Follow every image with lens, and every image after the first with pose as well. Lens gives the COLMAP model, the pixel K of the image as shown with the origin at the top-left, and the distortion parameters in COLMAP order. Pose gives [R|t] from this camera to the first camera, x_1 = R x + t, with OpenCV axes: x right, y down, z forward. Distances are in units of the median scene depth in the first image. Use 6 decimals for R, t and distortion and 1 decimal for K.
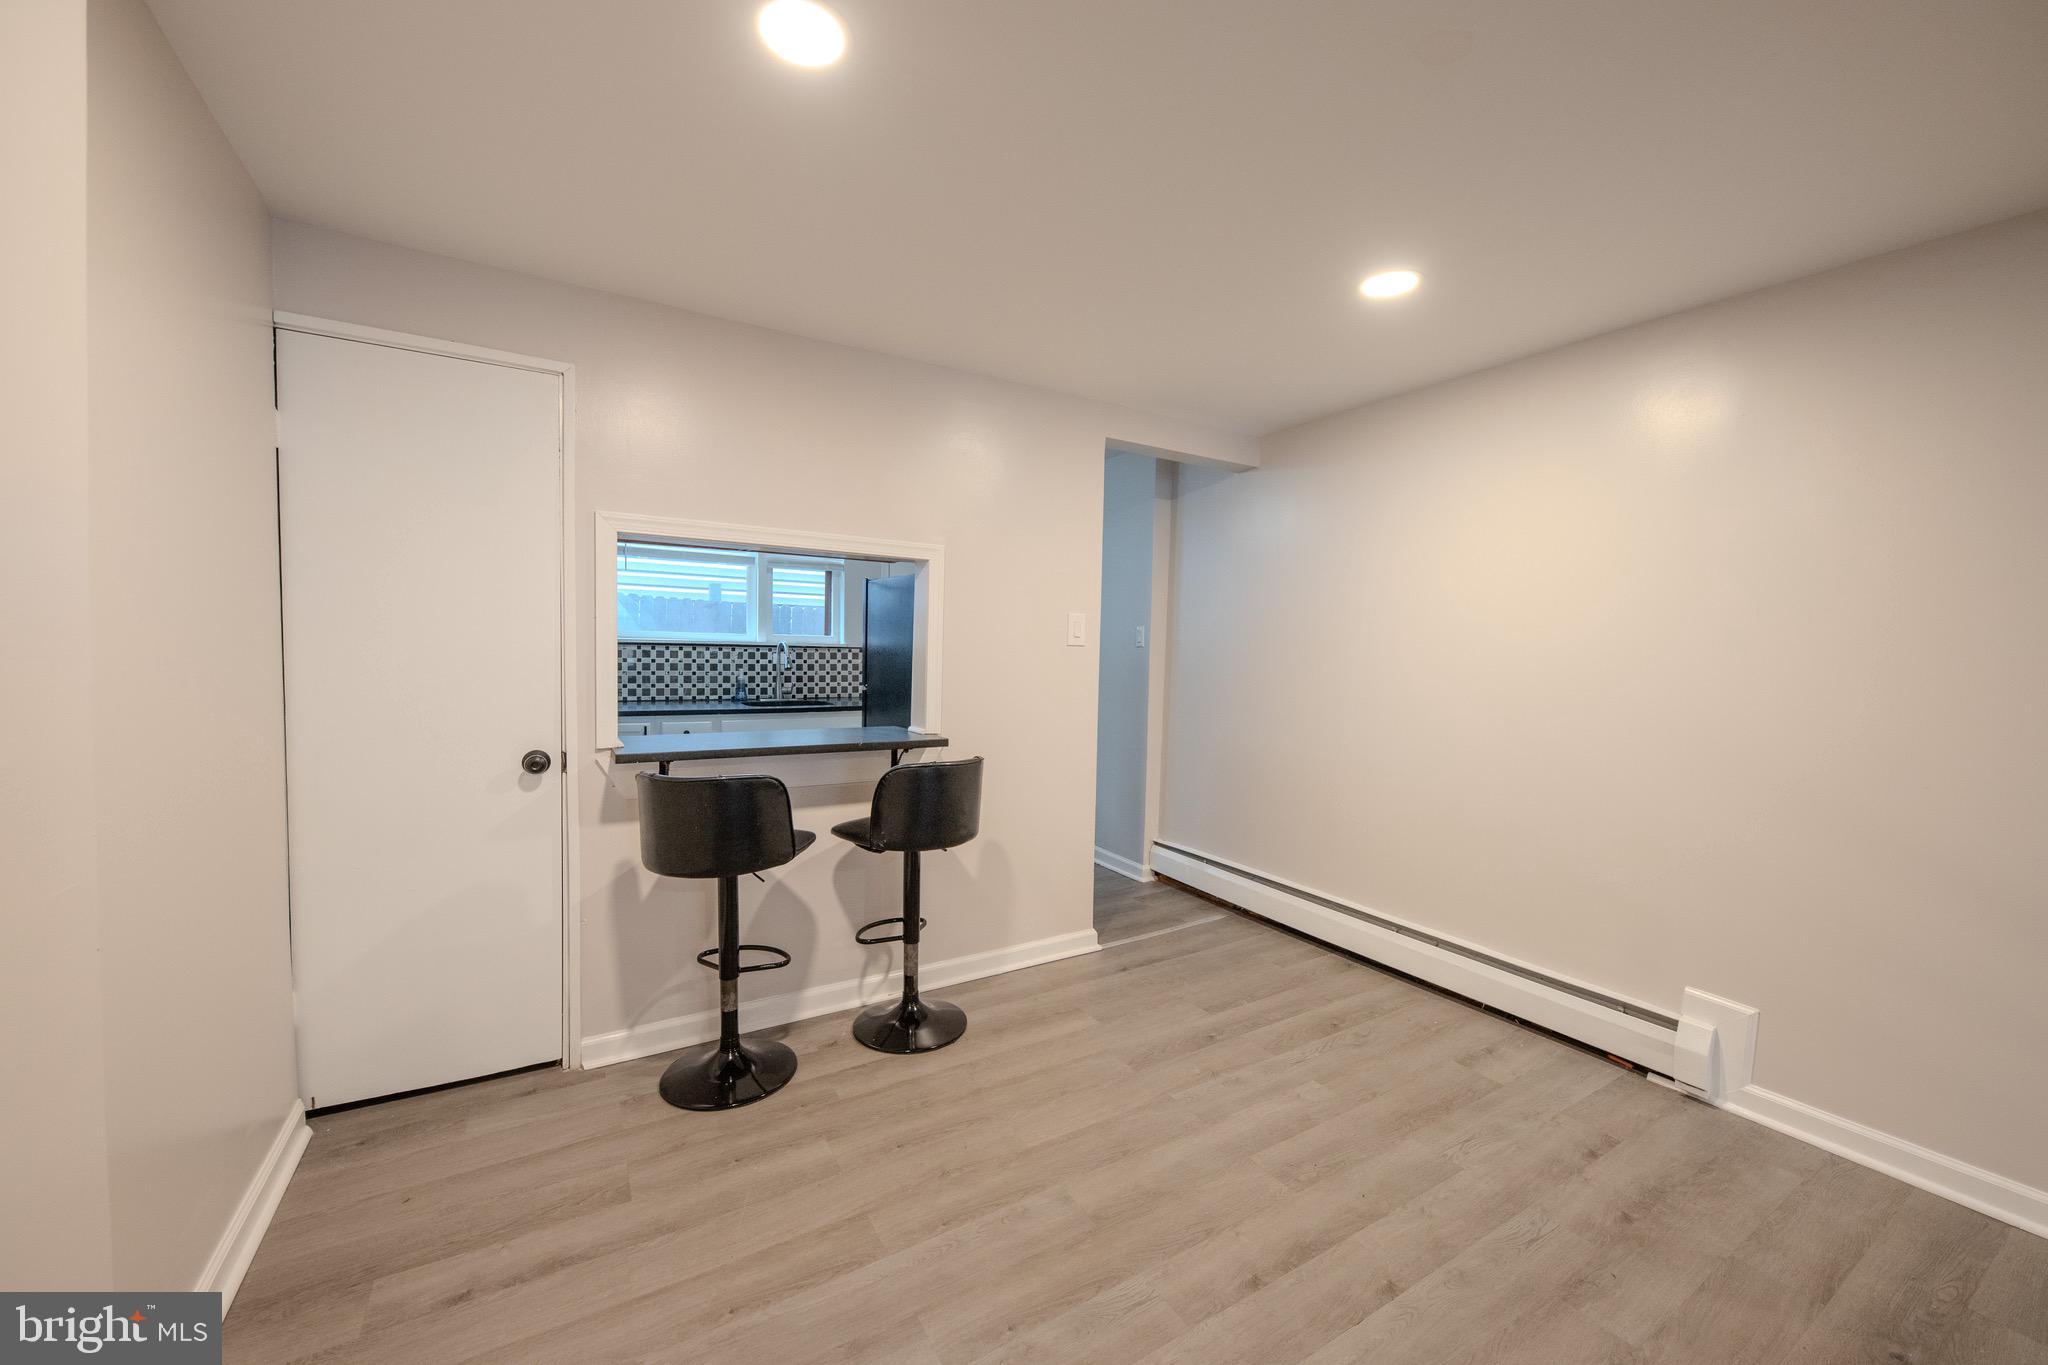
lens RADIAL K [[764.3, 0, 1018.7], [0, 764.3, 687.5], [0, 0, 1]] dist [0.001473, 0.000130]
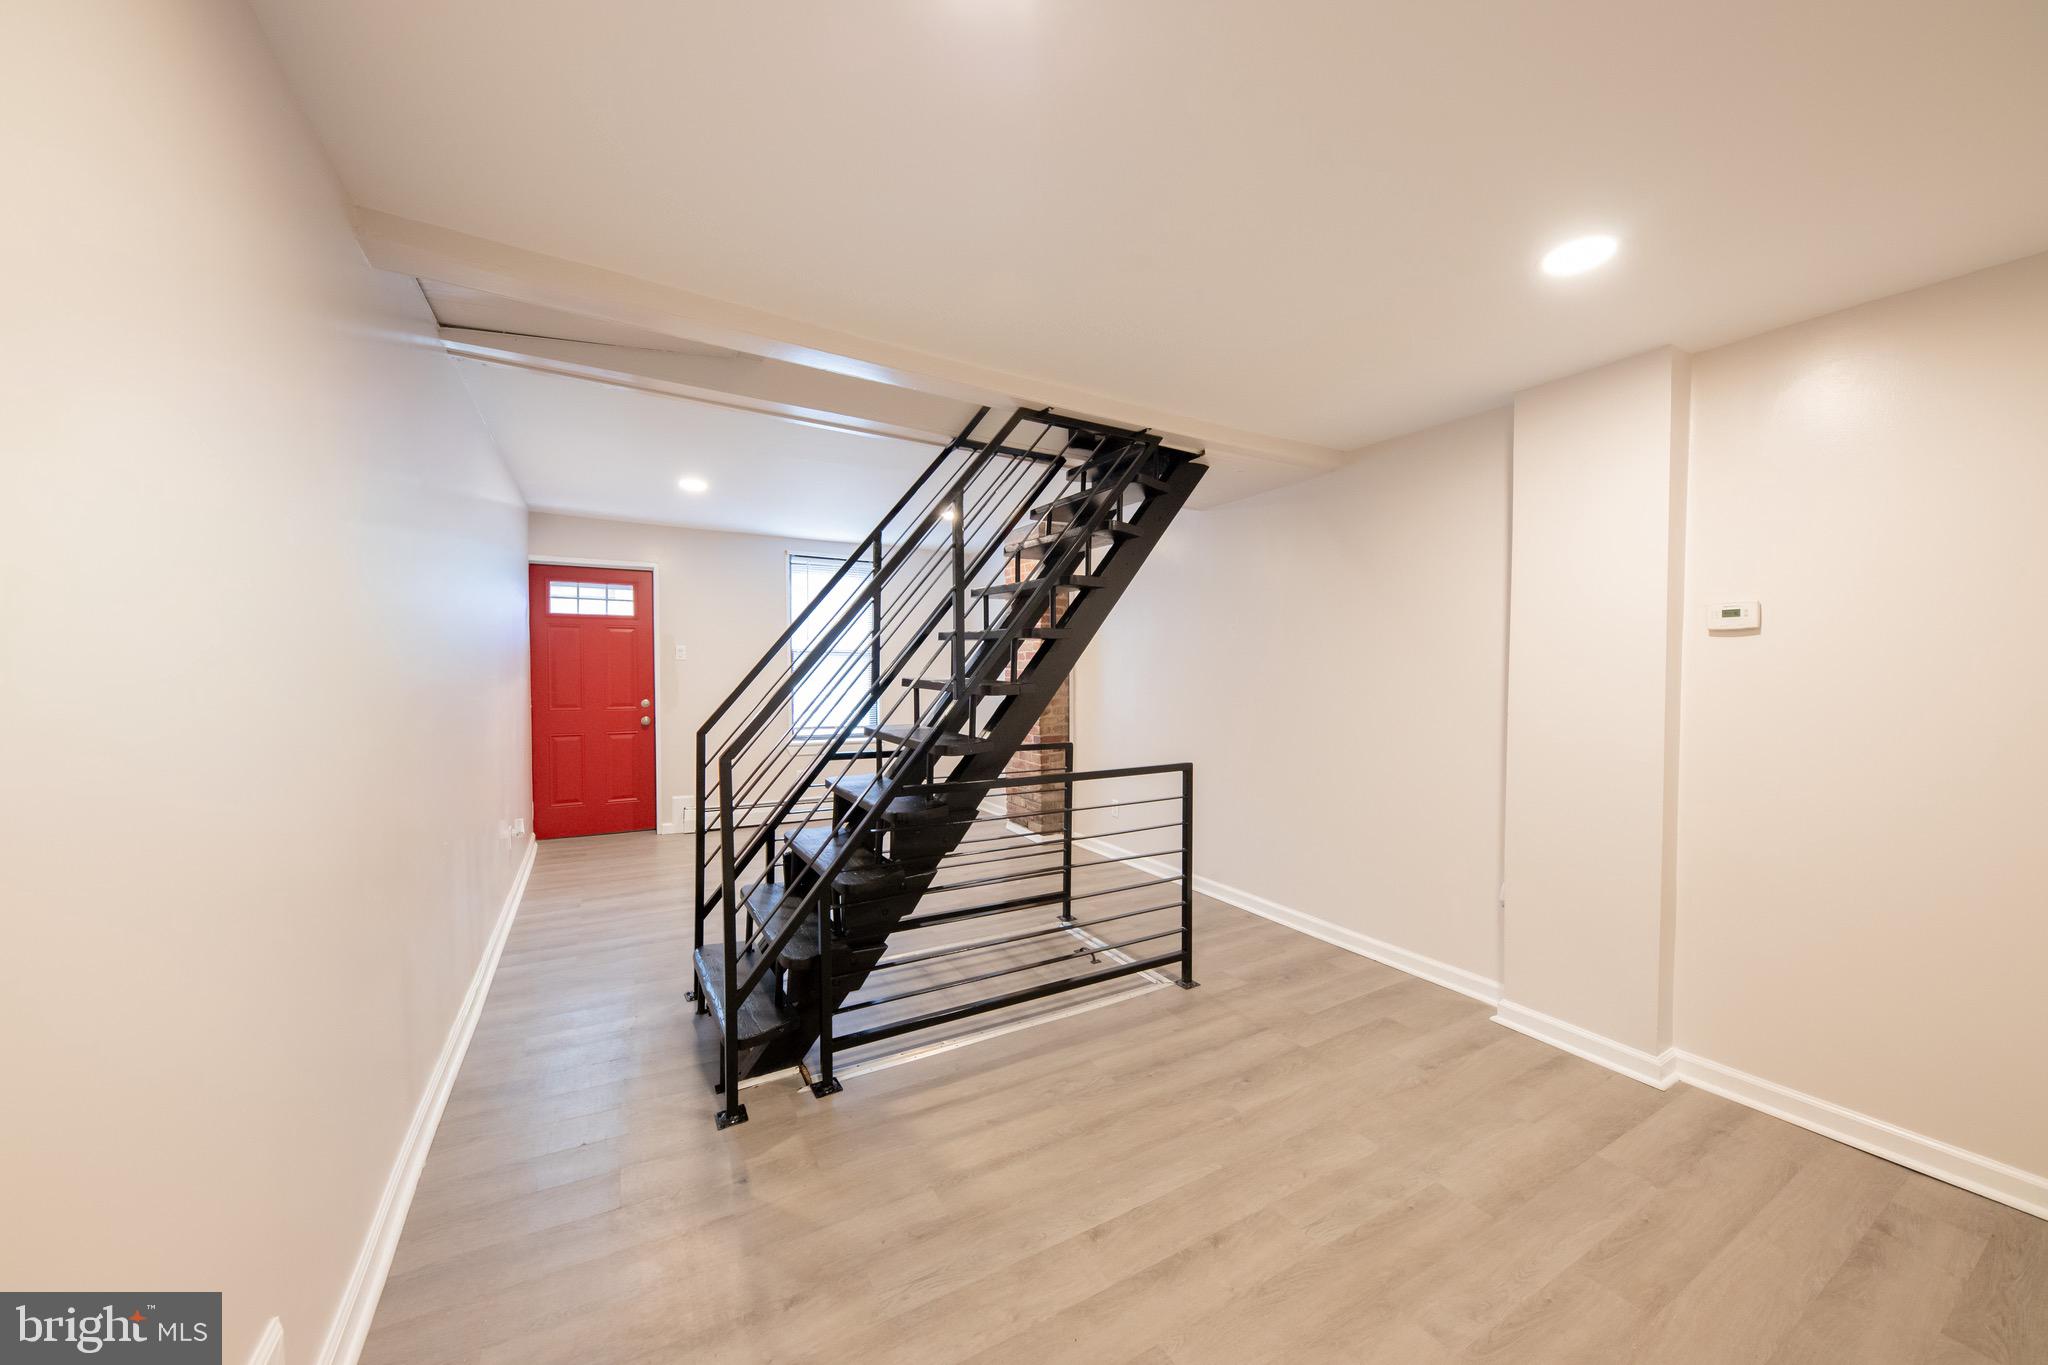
lens RADIAL K [[712.4, 0, 1023.8], [0, 712.4, 687.0], [0, 0, 1]] dist [0.014116, -0.006923]
pose [[-0.999628, -0.023686, 0.013498, 0.320216], [-0.022438, 0.996031, 0.086138, -0.058240], [-0.015485, 0.085803, -0.996192, 1.064315]]
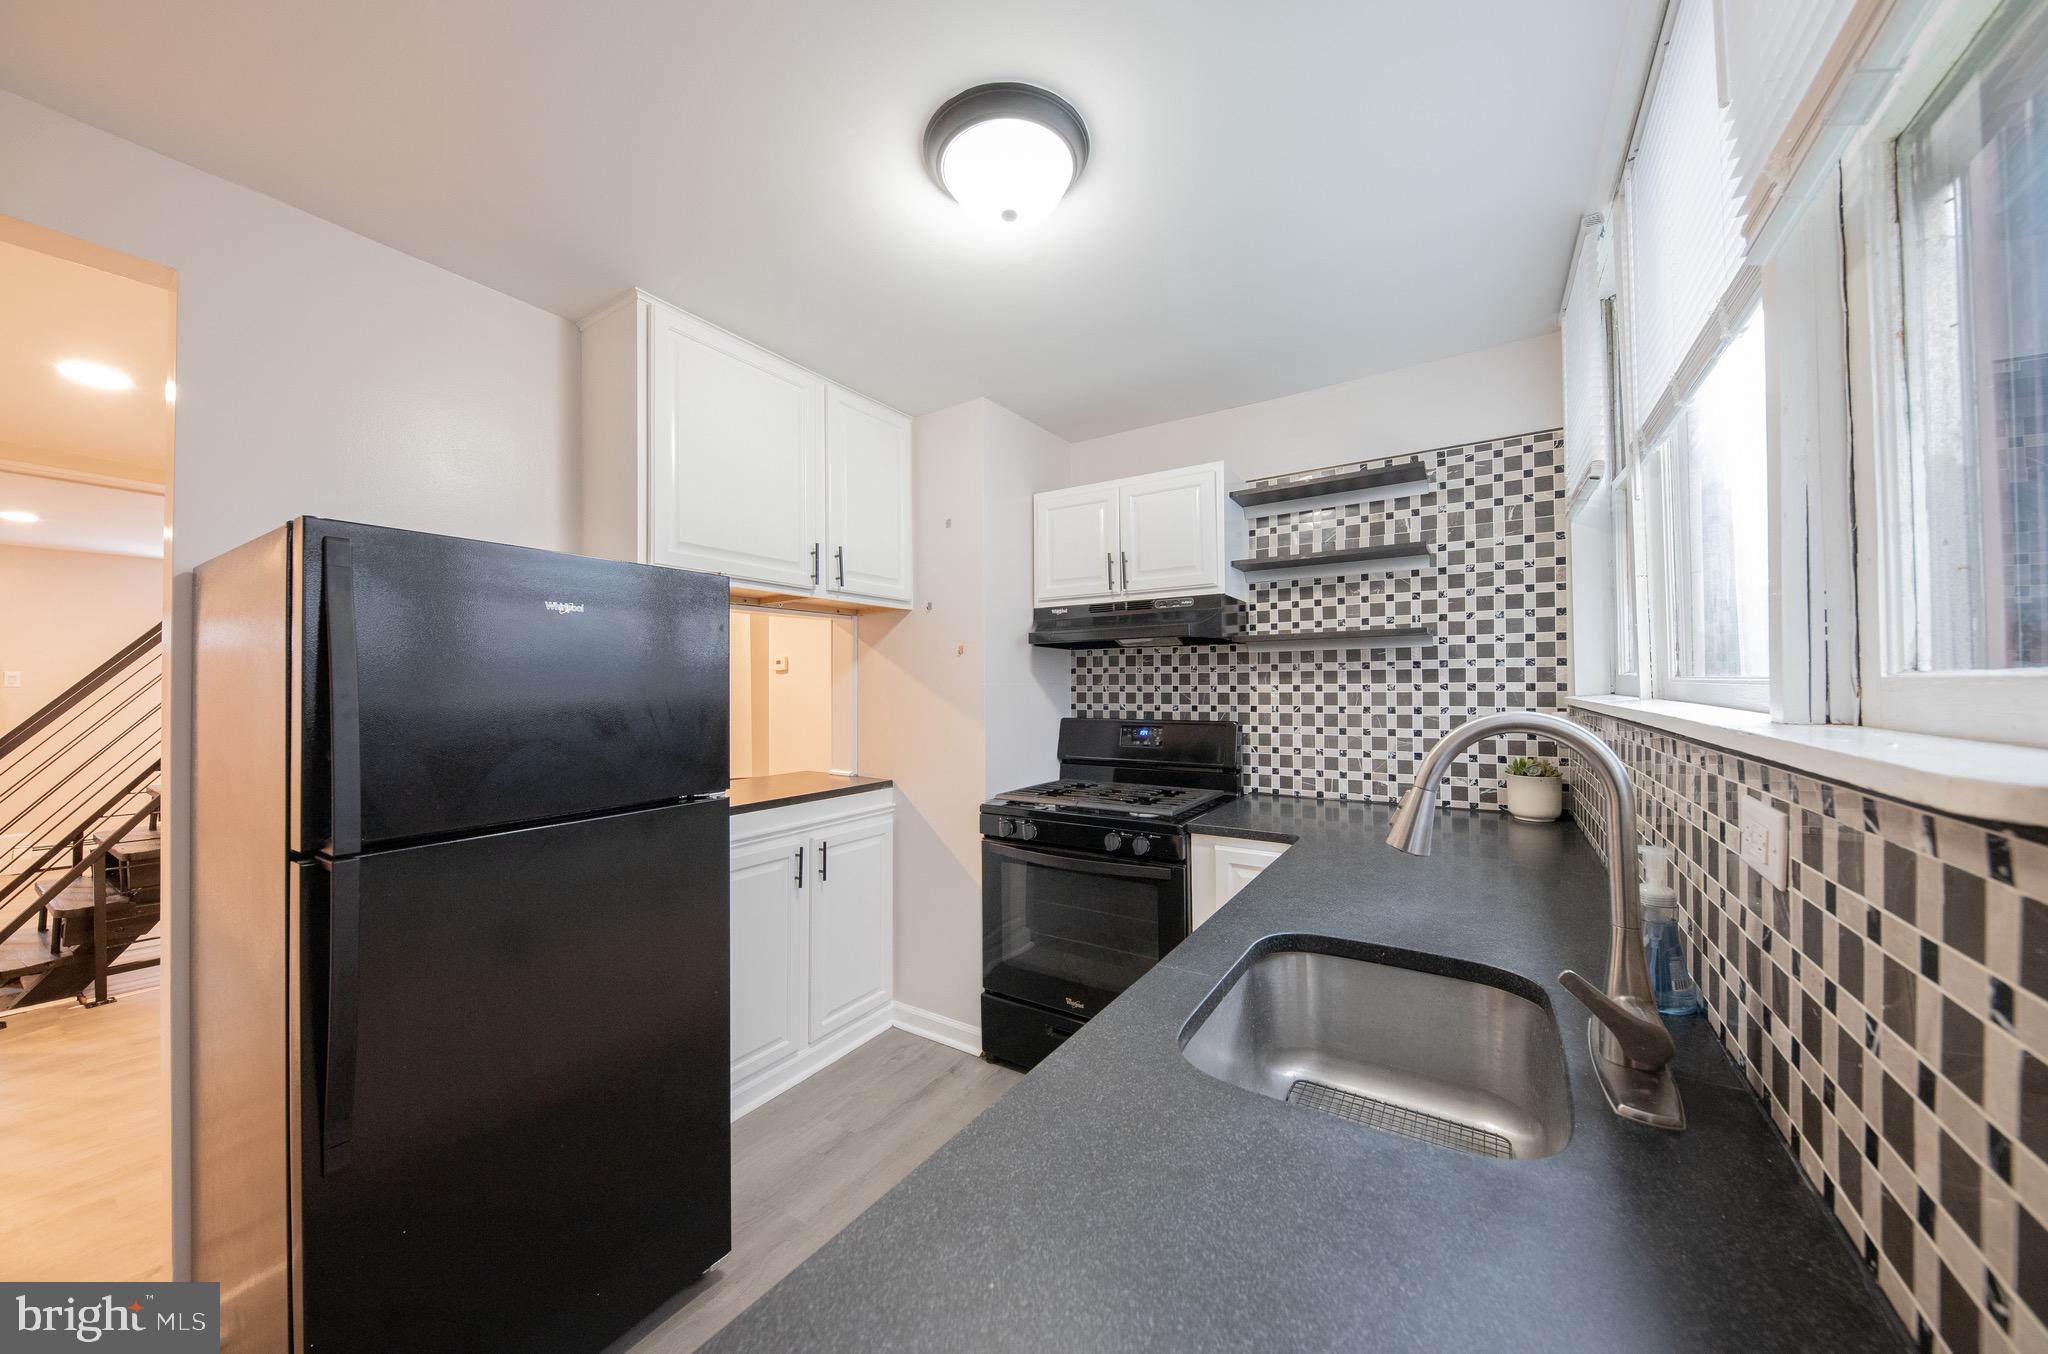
lens RADIAL K [[705.6, 0, 1024.0], [0, 705.6, 677.0], [0, 0, 1]] dist [0.010077, -0.005204]
pose [[-0.897377, -0.021465, -0.440743, -0.210605], [-0.038136, 0.998852, 0.029002, -0.116345], [0.439614, 0.042834, -0.897165, 1.834053]]
